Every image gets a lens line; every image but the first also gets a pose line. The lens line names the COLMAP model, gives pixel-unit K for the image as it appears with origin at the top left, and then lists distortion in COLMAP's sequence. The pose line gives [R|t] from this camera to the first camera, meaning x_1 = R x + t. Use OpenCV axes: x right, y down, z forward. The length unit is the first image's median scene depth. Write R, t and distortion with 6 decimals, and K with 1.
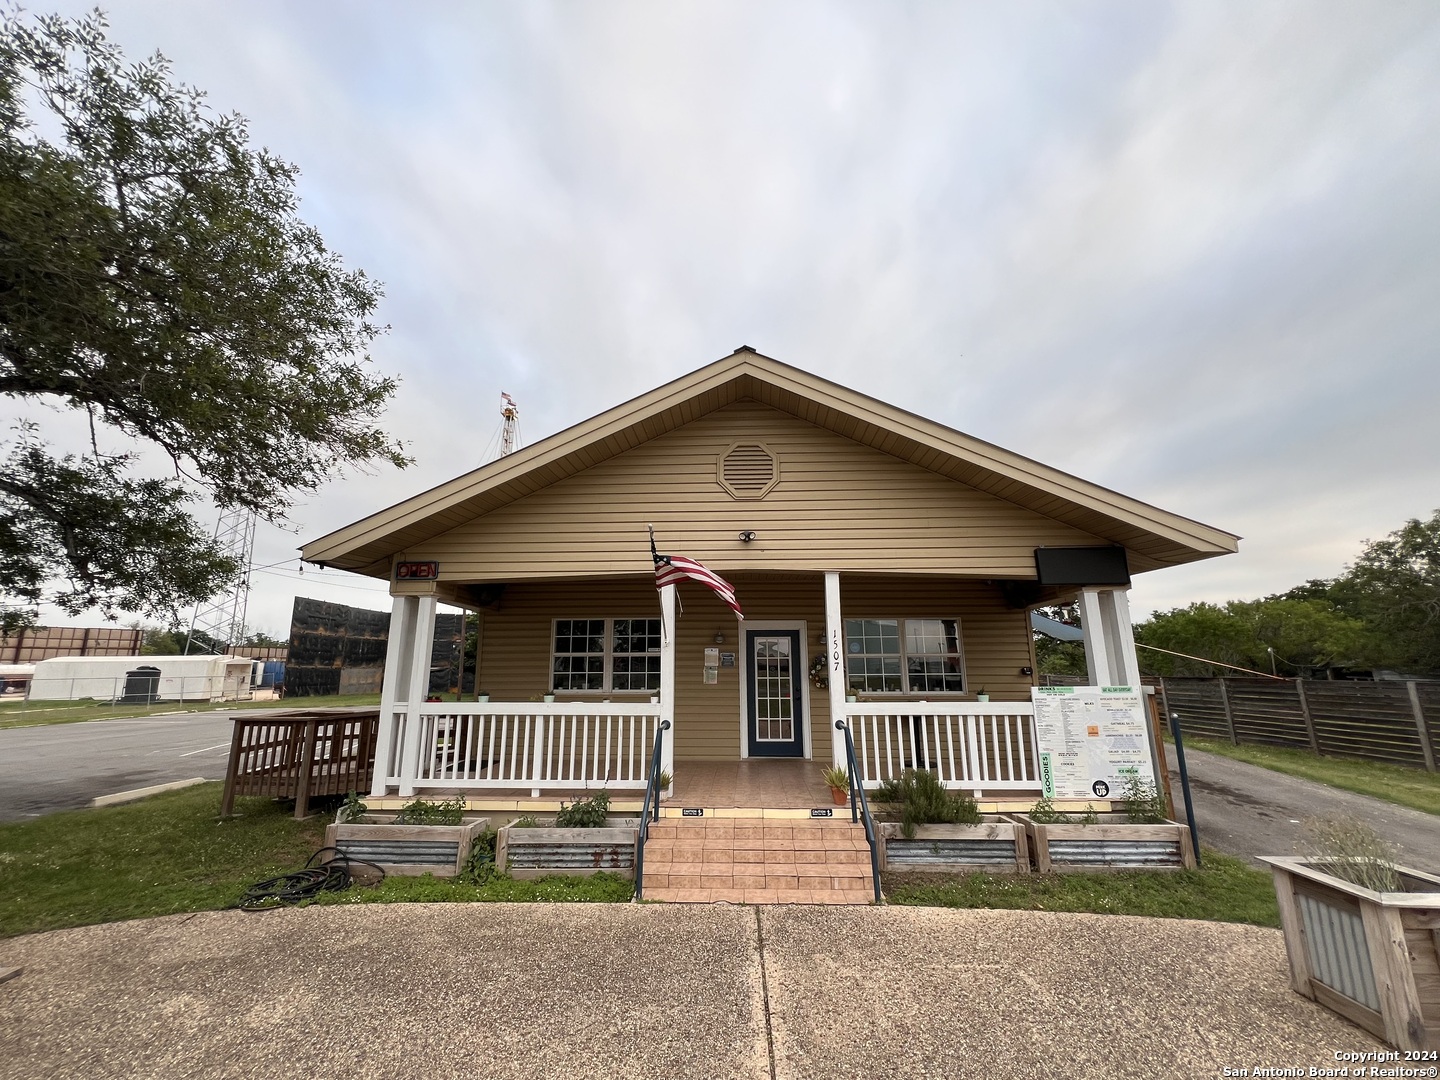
lens RADIAL K [[581.2, 0, 720.0], [0, 581.2, 540.0], [0, 0, 1]] dist [-0.000250, -0.000025]
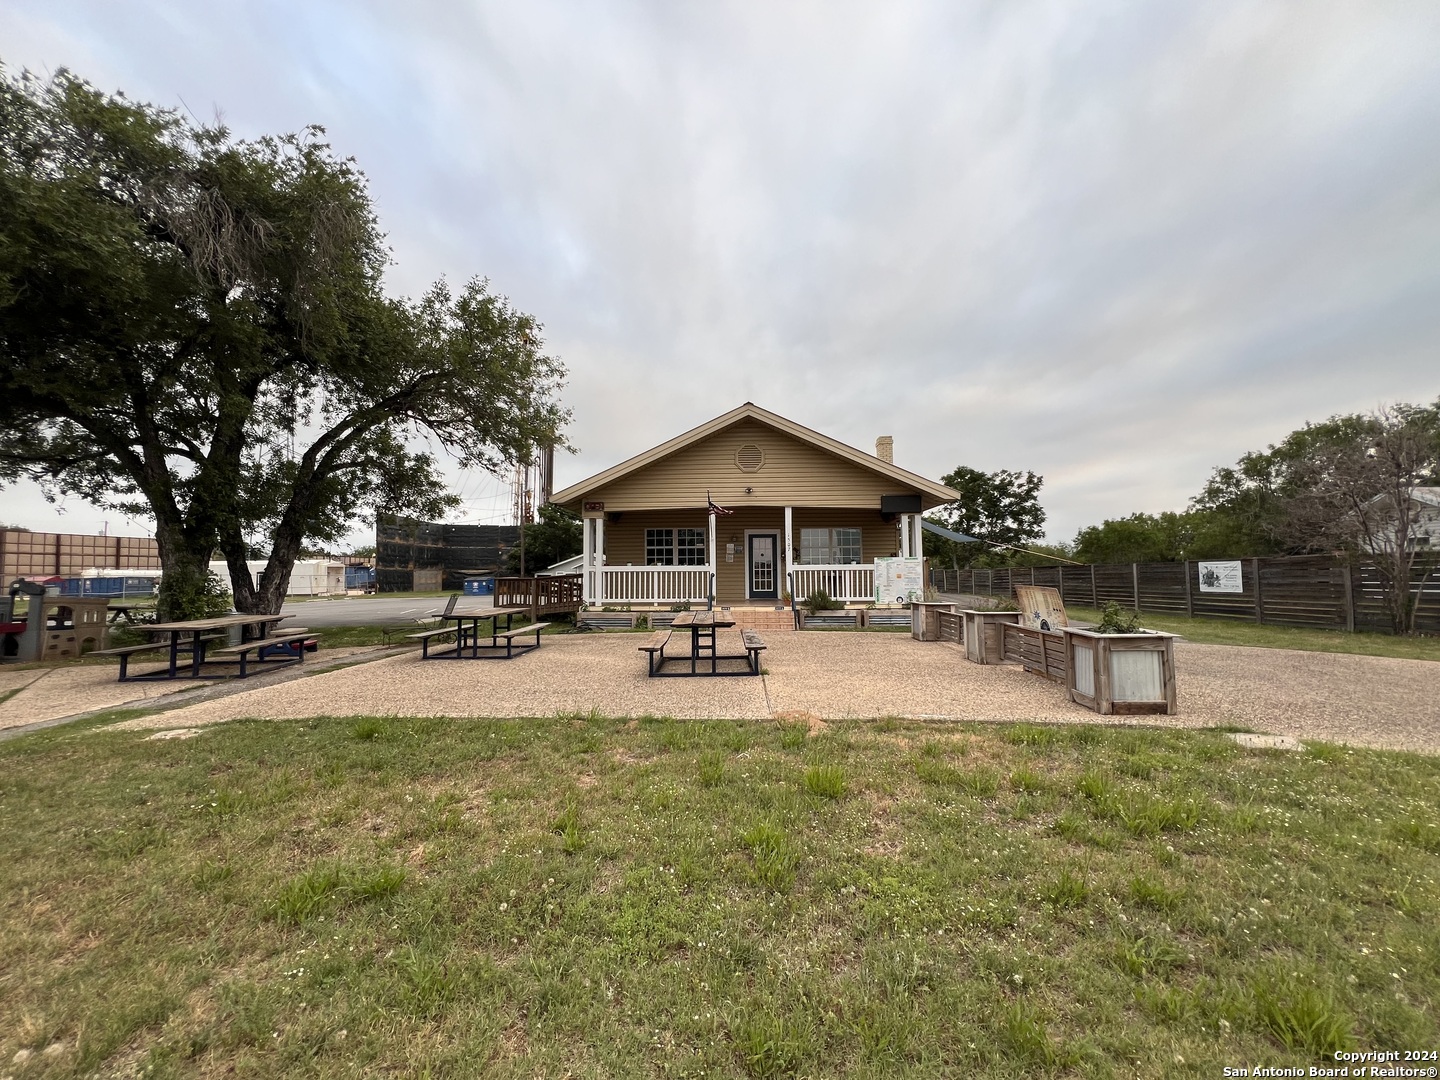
lens RADIAL K [[581.2, 0, 720.0], [0, 581.2, 540.0], [0, 0, 1]] dist [-0.000250, -0.000025]
pose [[0.999983, -0.003417, -0.004751, -0.051786], [0.004105, 0.988183, 0.153224, -0.157095], [0.004171, -0.153241, 0.988180, -1.172837]]
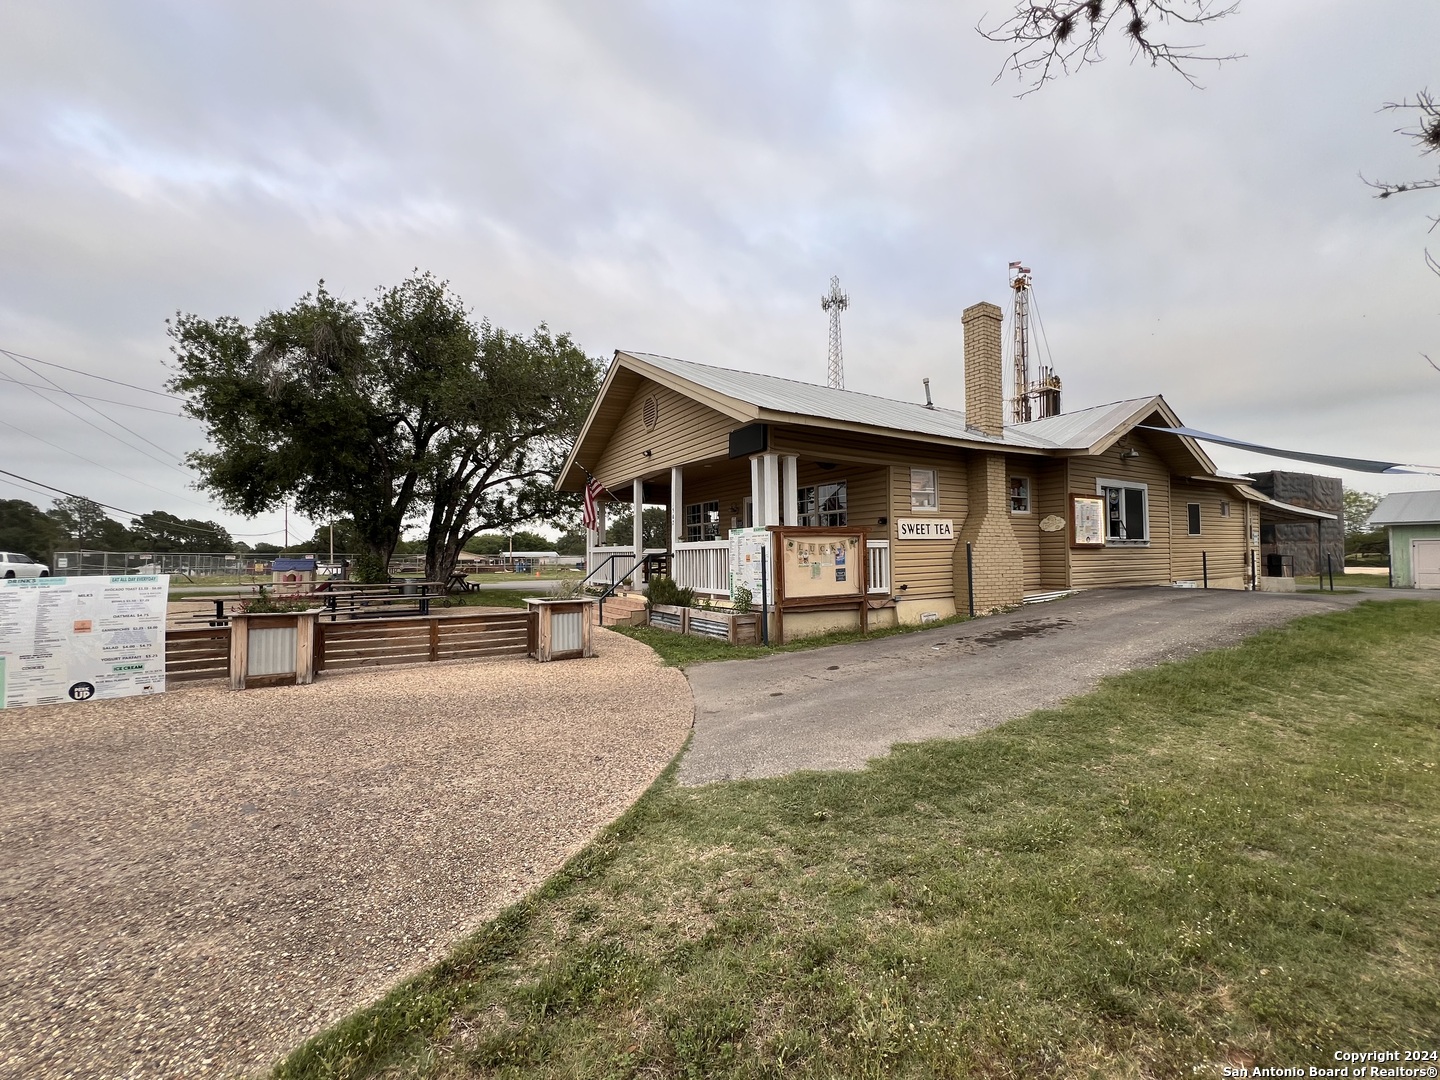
lens RADIAL K [[587.3, 0, 720.0], [0, 587.3, 540.0], [0, 0, 1]] dist [0.000291, 0.000013]
pose [[0.546243, -0.025709, -0.837232, 1.698513], [0.184113, 0.978770, 0.090067, 0.133157], [0.817142, -0.203344, 0.539379, 0.161447]]
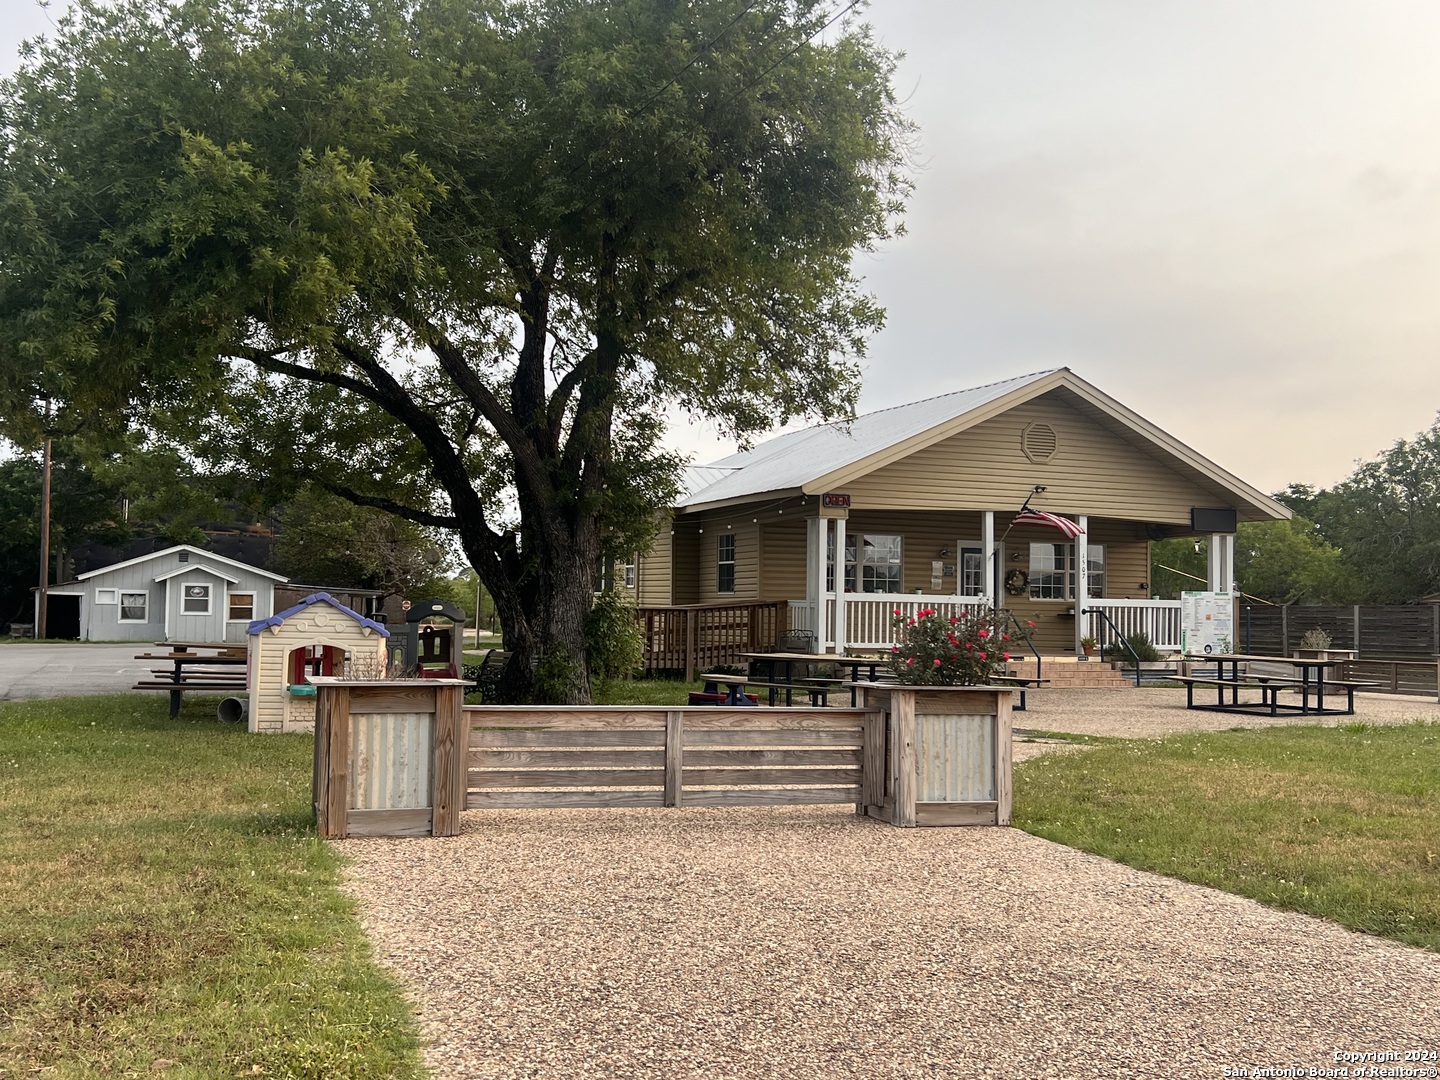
lens RADIAL K [[1481.2, 0, 720.0], [0, 1481.2, 540.0], [0, 0, 1]] dist [0.103339, -0.282701]
pose [[0.905305, 0.037939, 0.423064, -2.357877], [-0.108734, 0.983516, 0.144478, -0.347837], [-0.410609, -0.176798, 0.894507, -2.145927]]
